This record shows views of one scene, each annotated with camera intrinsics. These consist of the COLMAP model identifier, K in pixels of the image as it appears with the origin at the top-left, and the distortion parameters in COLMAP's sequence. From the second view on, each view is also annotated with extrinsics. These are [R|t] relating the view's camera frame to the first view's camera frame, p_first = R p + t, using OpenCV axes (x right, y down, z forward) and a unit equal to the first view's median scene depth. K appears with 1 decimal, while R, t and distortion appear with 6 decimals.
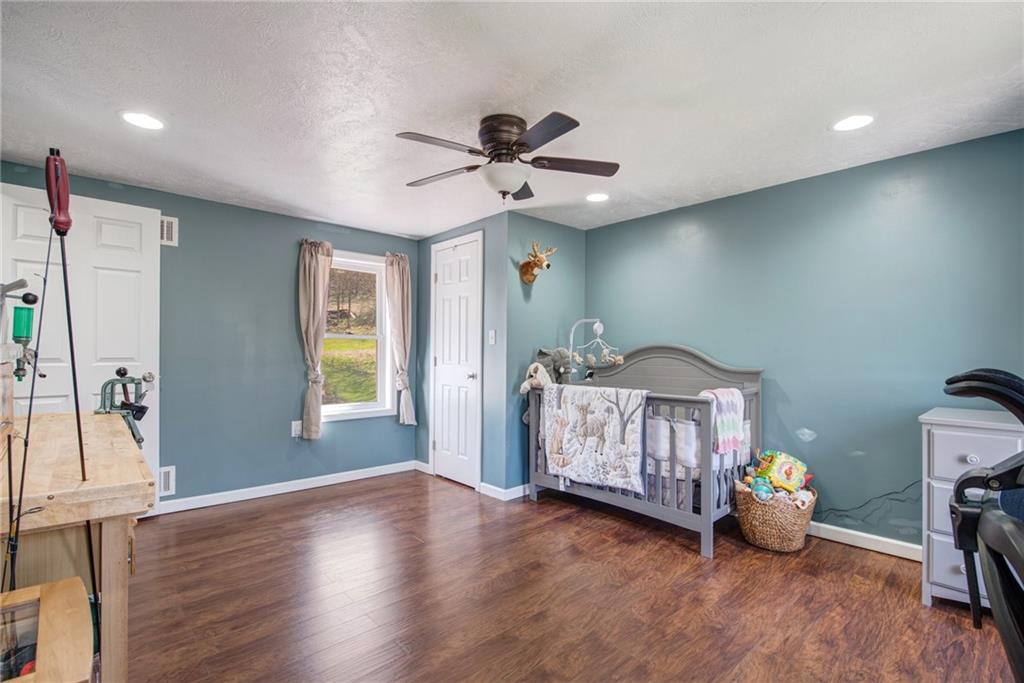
lens RADIAL K [[479.6, 0, 512.8], [0, 479.6, 349.8], [0, 0, 1]] dist [-0.004129, -0.000937]
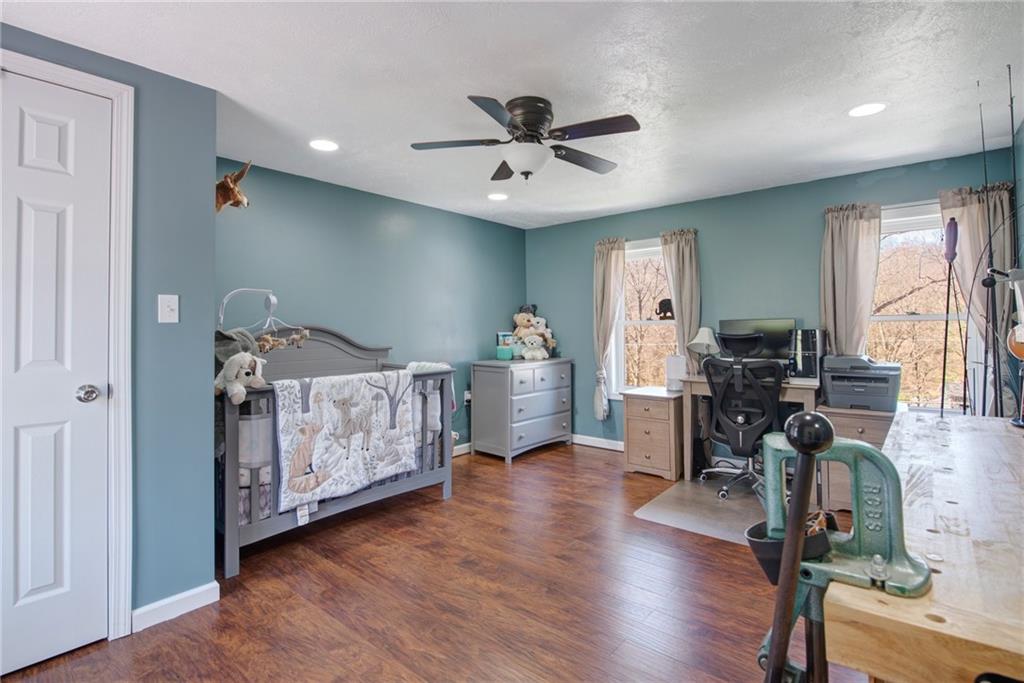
lens RADIAL K [[479.6, 0, 535.1], [0, 479.6, 315.7], [0, 0, 1]] dist [-0.004129, -0.000937]
pose [[-0.147703, 0.024271, 0.988734, -0.743717], [0.003566, 0.999705, -0.024007, -0.005600], [-0.989025, -0.000020, -0.147746, 0.833445]]
